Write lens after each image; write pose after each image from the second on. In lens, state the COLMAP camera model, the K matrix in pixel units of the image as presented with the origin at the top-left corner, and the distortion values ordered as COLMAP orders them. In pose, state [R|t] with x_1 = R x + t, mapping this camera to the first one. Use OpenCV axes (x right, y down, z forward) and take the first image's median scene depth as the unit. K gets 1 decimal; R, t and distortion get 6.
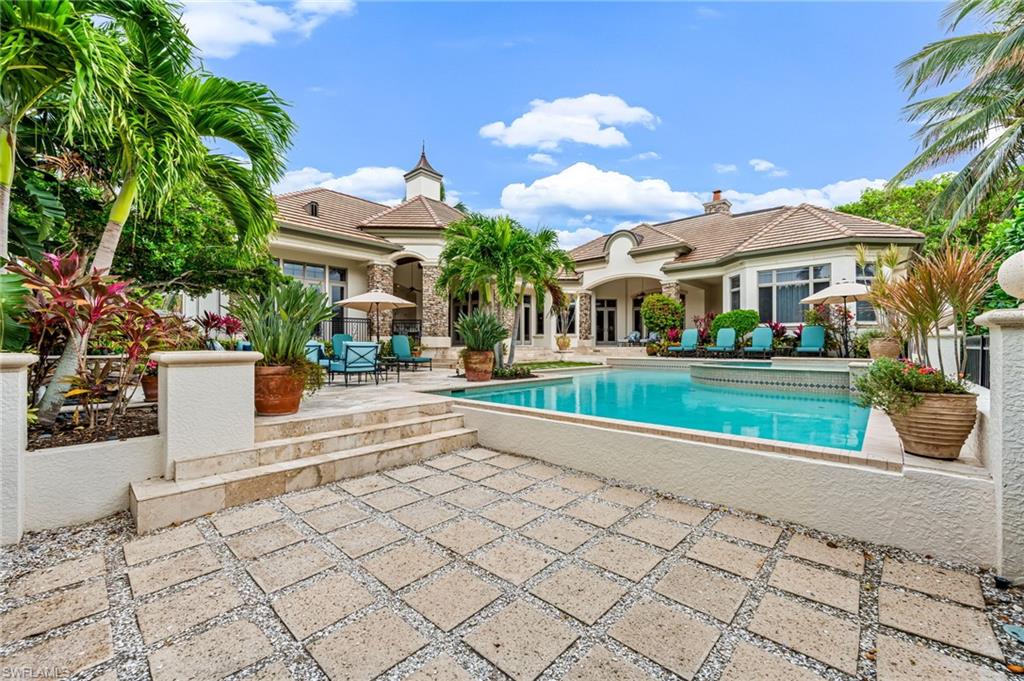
lens RADIAL K [[401.3, 0, 511.1], [0, 401.3, 341.9], [0, 0, 1]] dist [-0.003819, 0.000087]
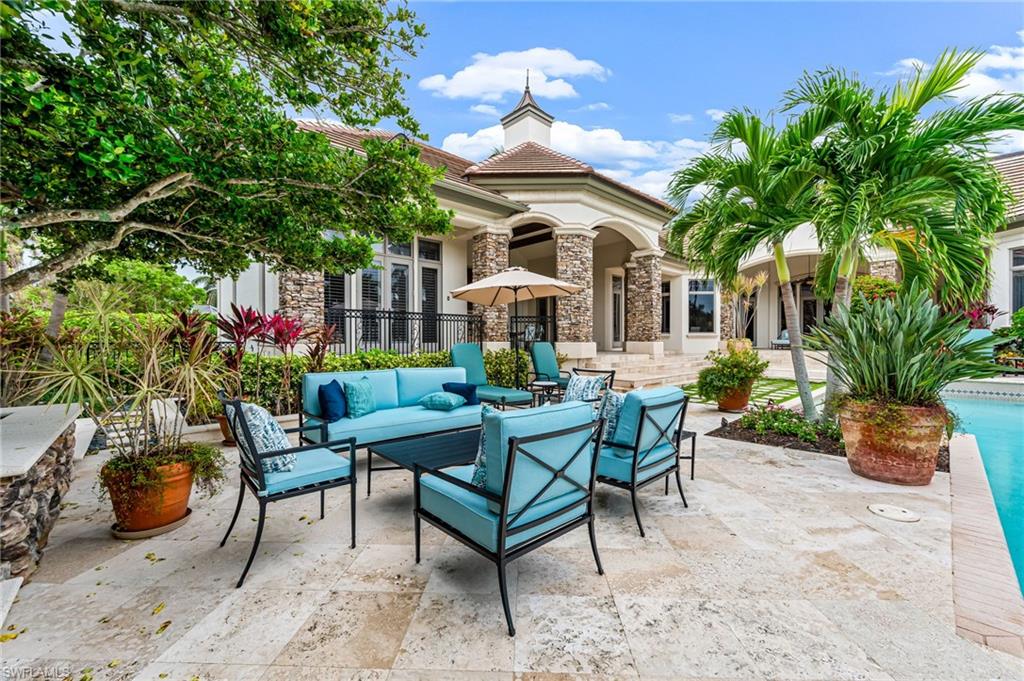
lens RADIAL K [[401.3, 0, 513.3], [0, 401.3, 342.7], [0, 0, 1]] dist [-0.003819, 0.000087]
pose [[0.996944, -0.000657, -0.078121, -0.242079], [0.002001, 0.999851, 0.017122, -0.023309], [0.078098, -0.017225, 0.996797, 0.337189]]
